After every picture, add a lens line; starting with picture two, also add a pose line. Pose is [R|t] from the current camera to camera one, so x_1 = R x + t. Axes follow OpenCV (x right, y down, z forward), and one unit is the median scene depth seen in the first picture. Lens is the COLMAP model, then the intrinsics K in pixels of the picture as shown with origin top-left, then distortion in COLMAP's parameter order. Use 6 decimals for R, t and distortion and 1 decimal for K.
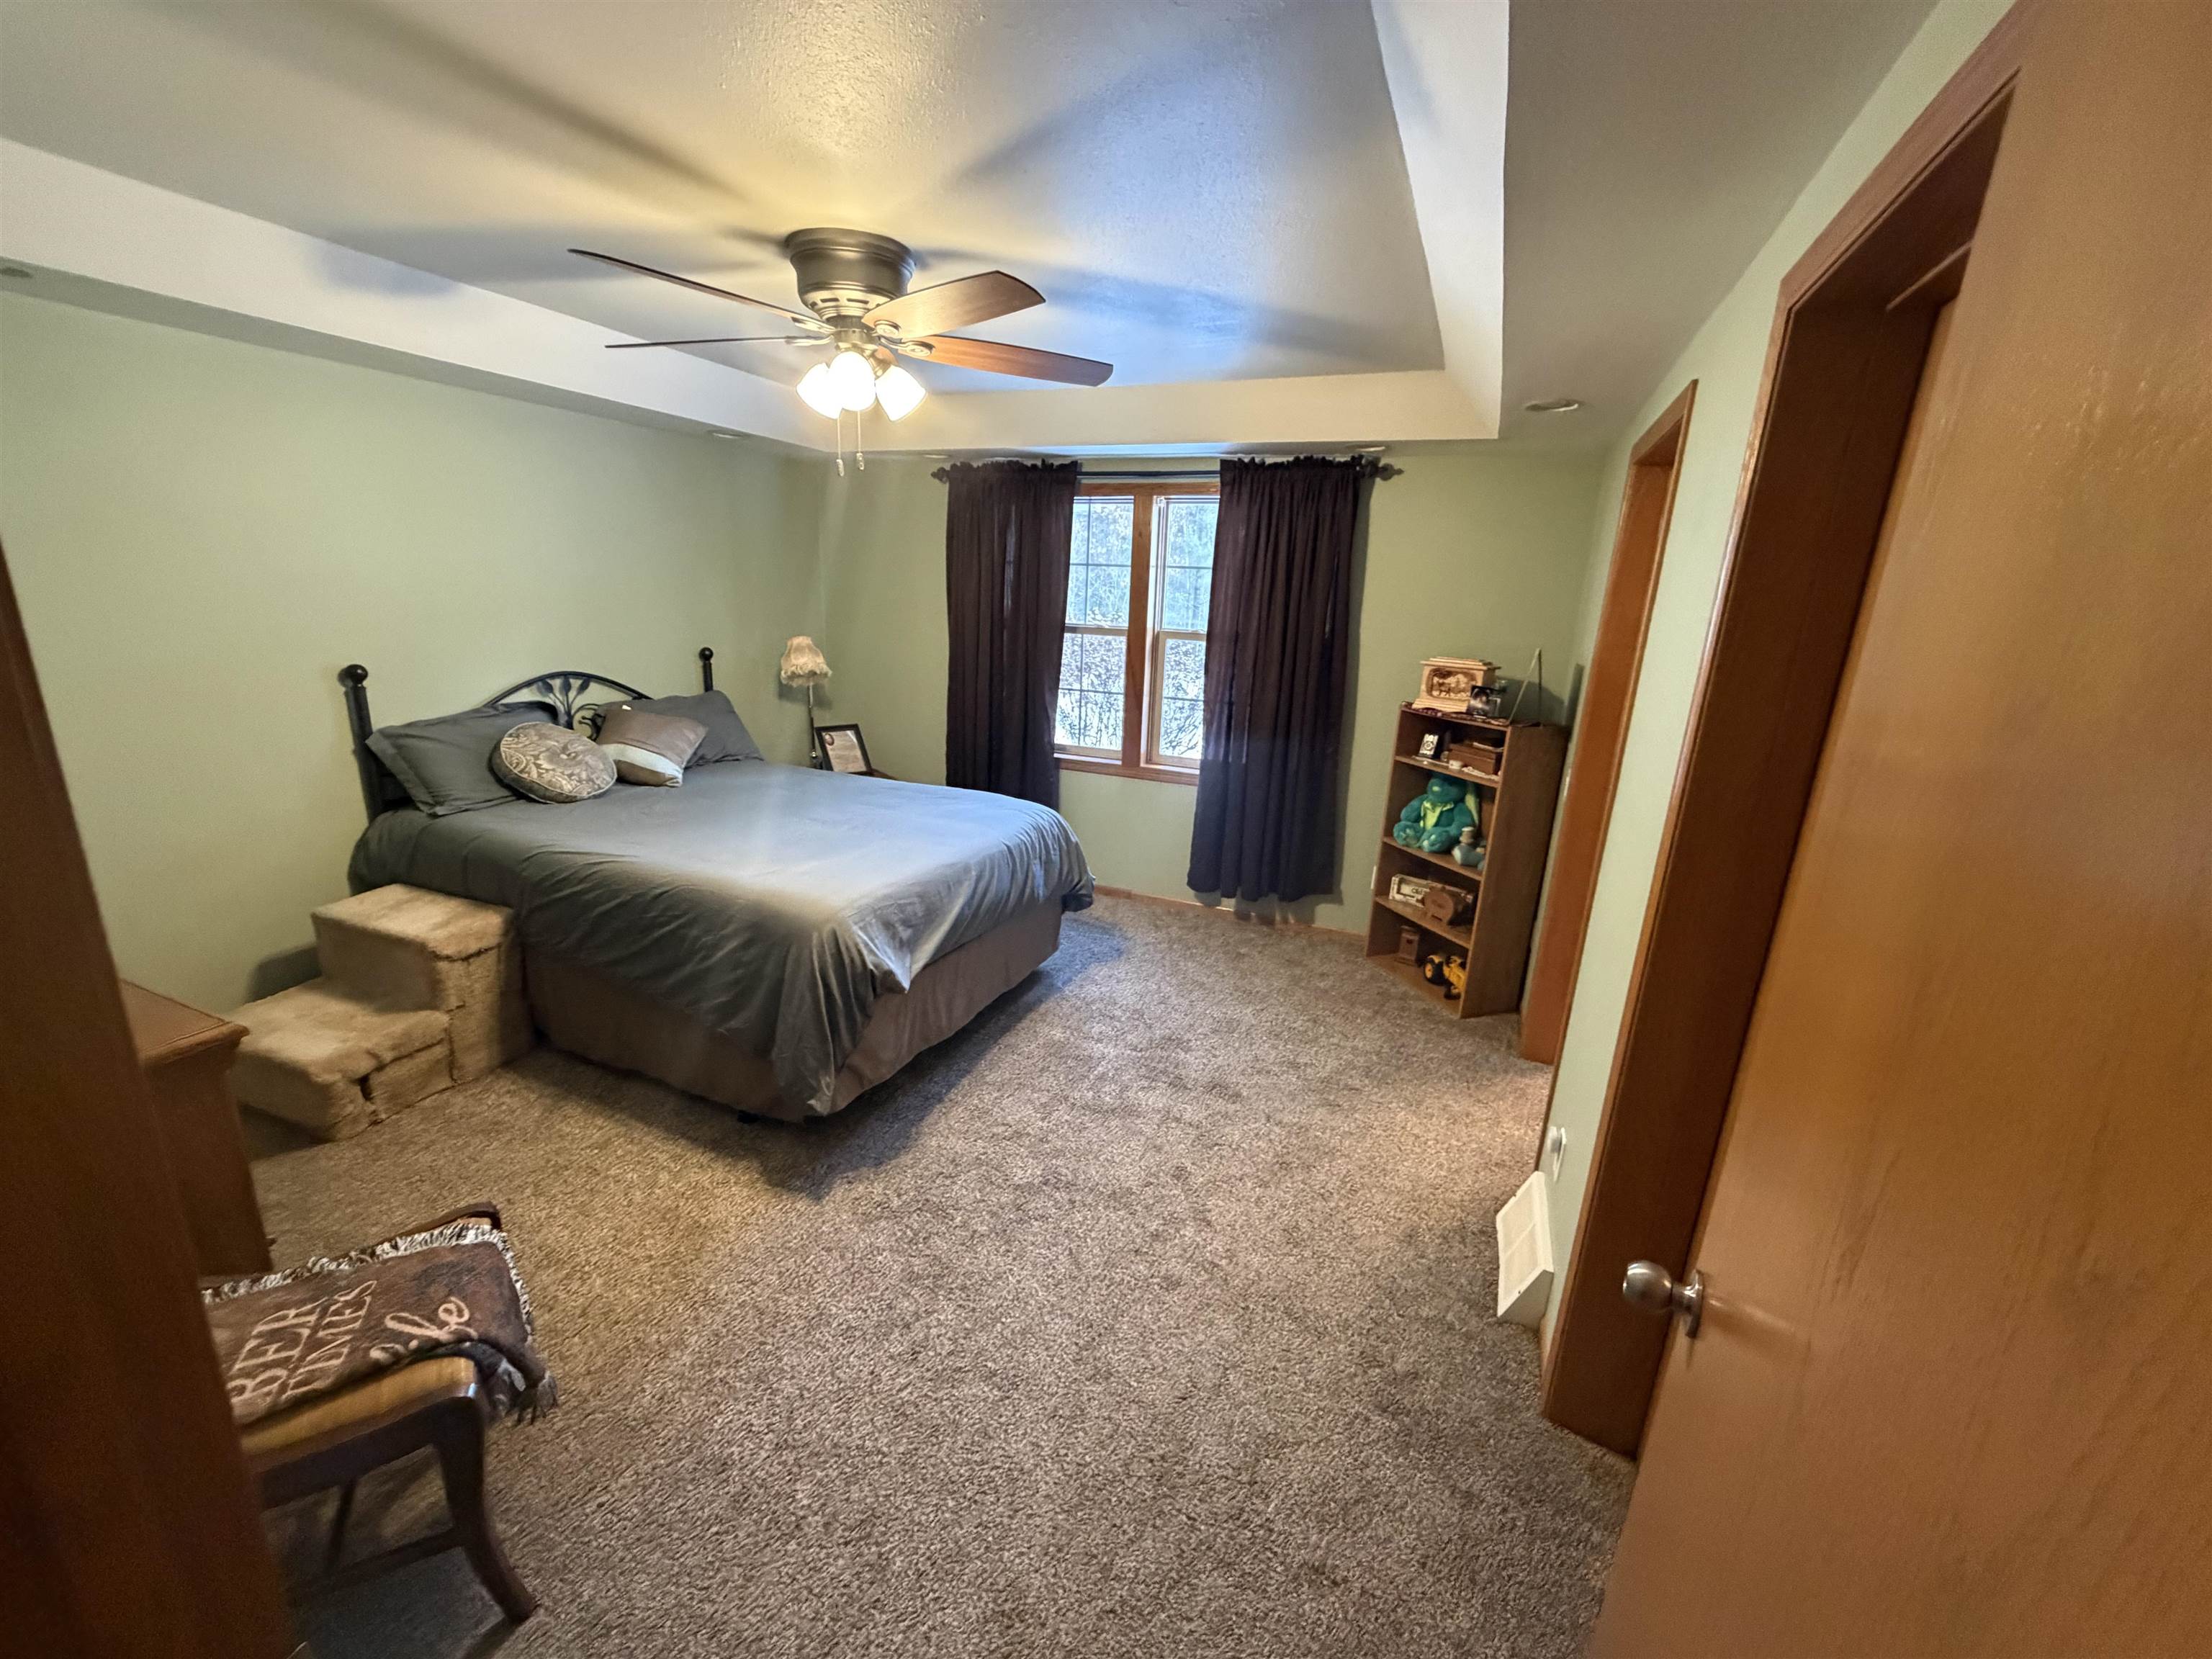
lens RADIAL K [[883.1, 0, 1106.1], [0, 883.1, 823.0], [0, 0, 1]] dist [-0.001187, 0.000160]
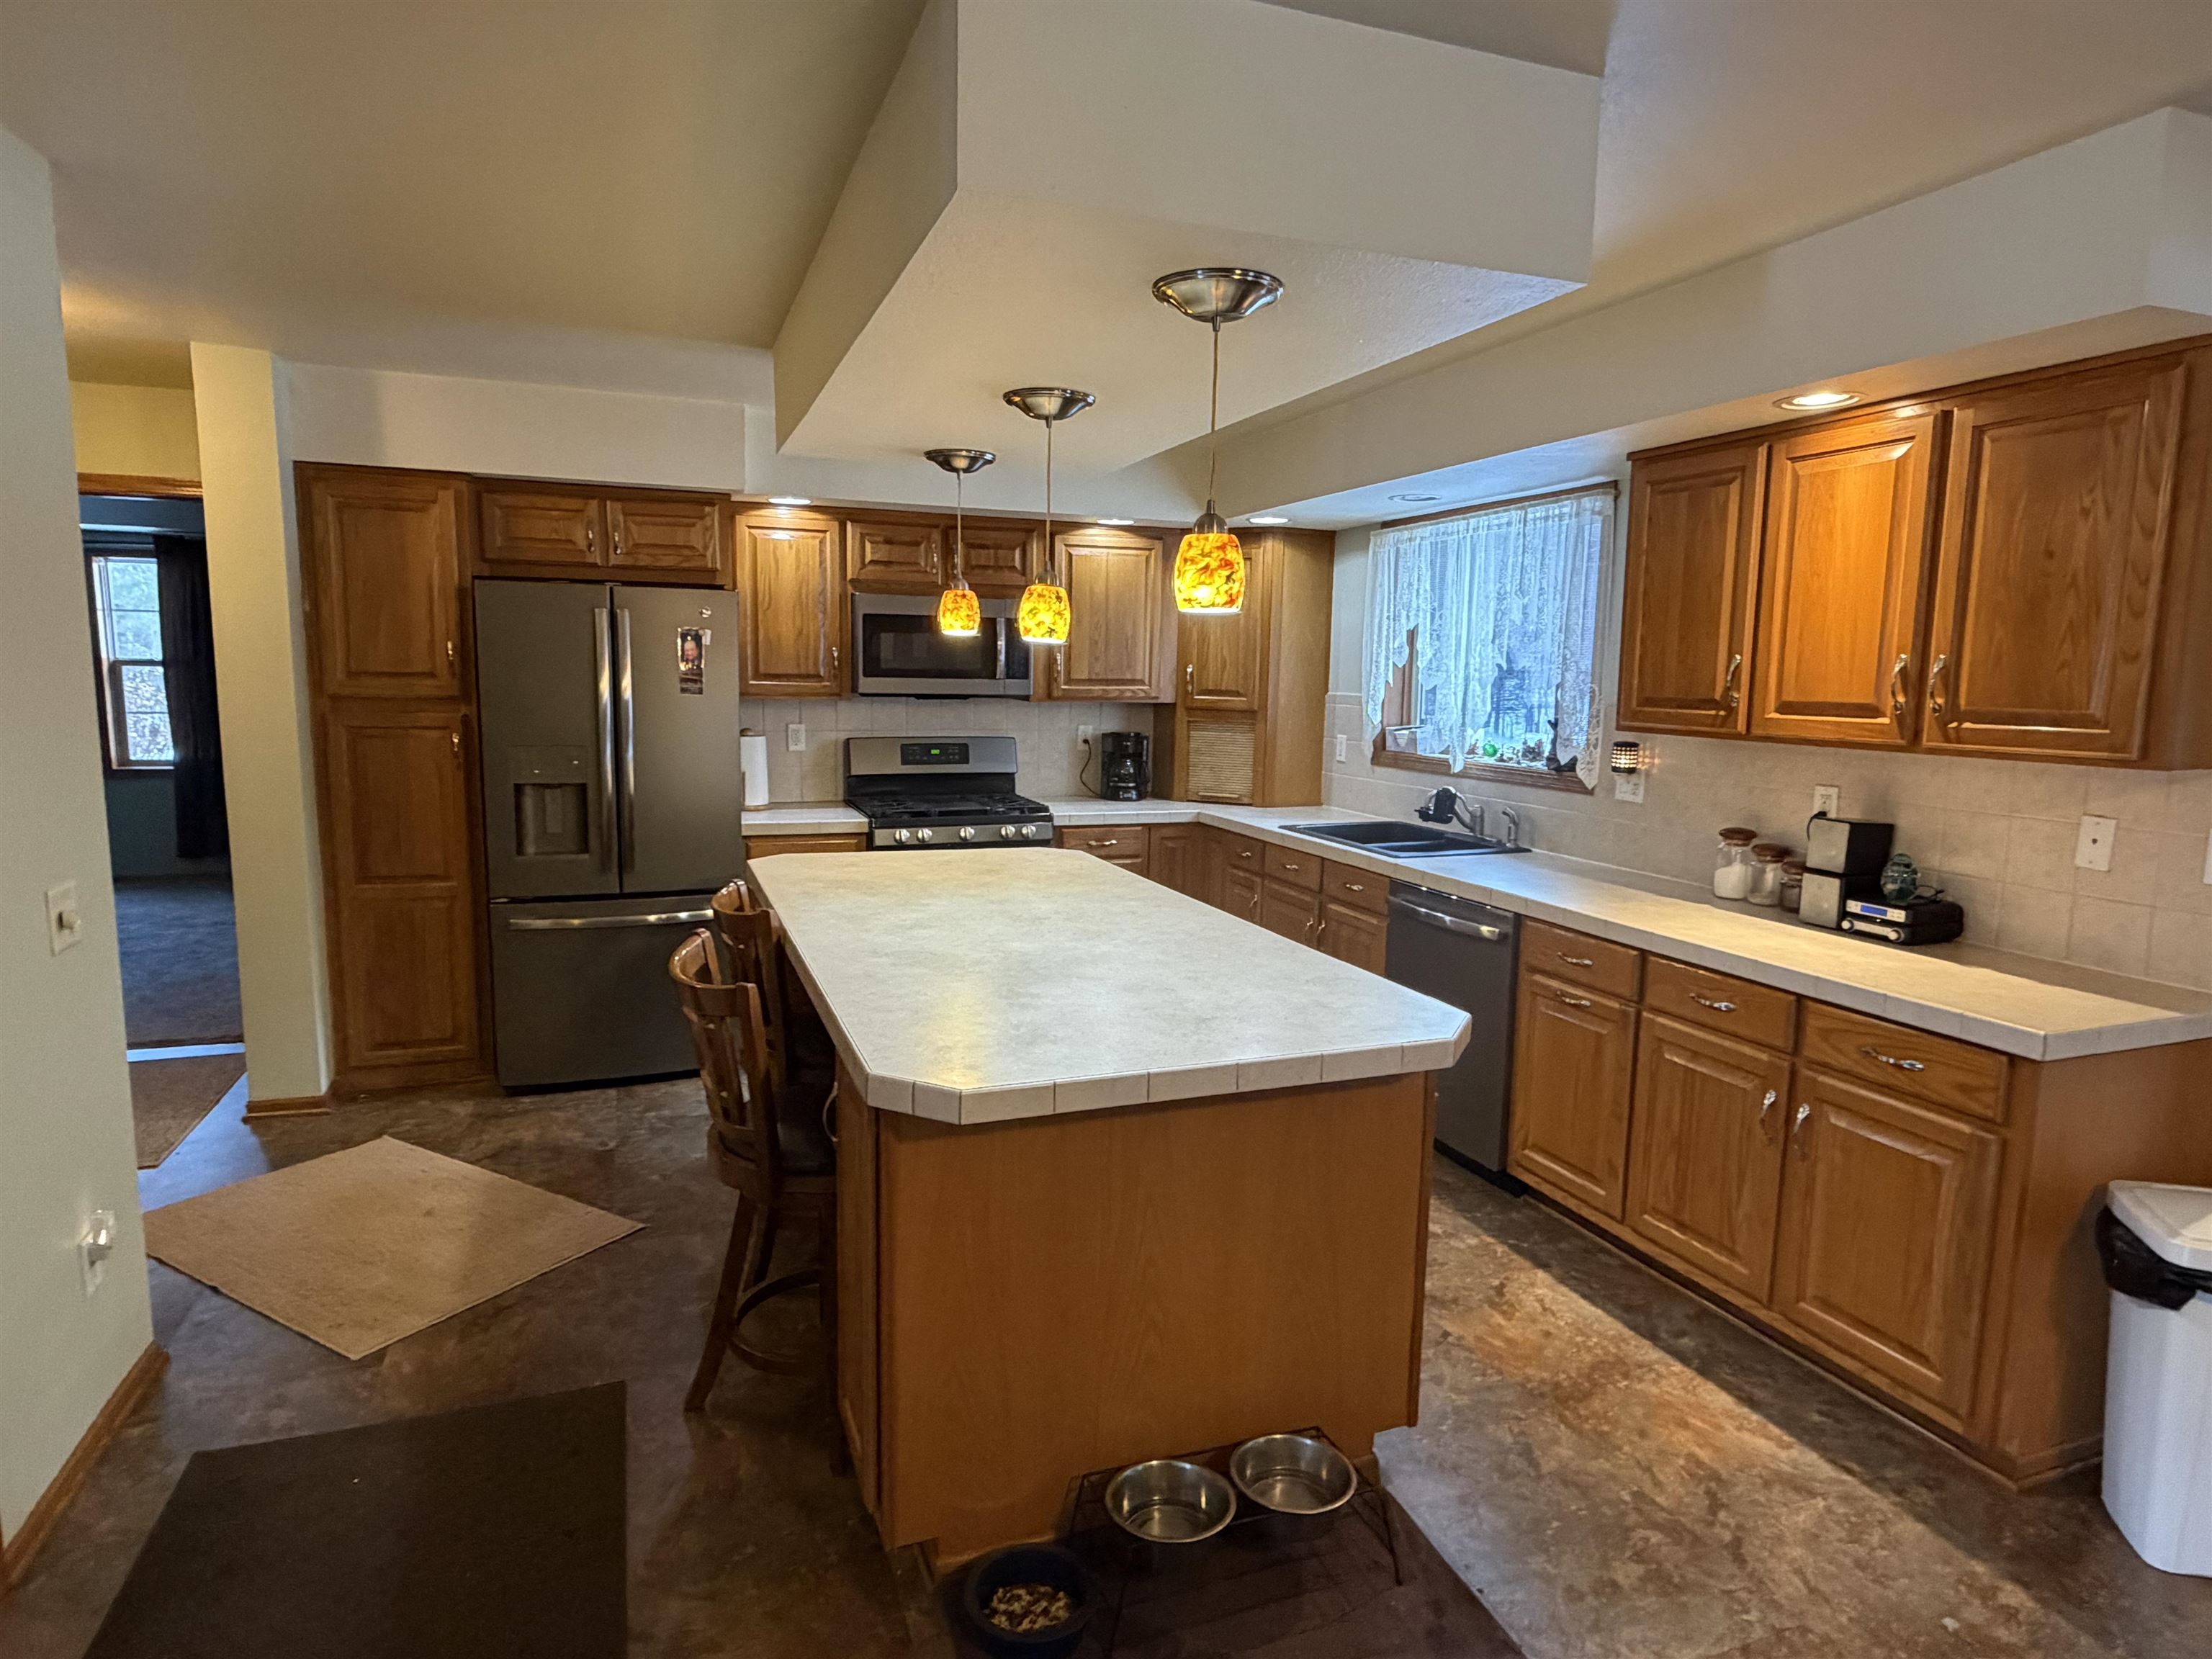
lens RADIAL K [[1252.9, 0, 1106.7], [0, 1252.9, 834.8], [0, 0, 1]] dist [-0.000531, -0.000257]
pose [[0.719526, -0.133089, 0.681594, -0.165464], [0.208314, 0.977631, -0.029014, 0.356587], [-0.662486, 0.162862, 0.731155, -1.141347]]
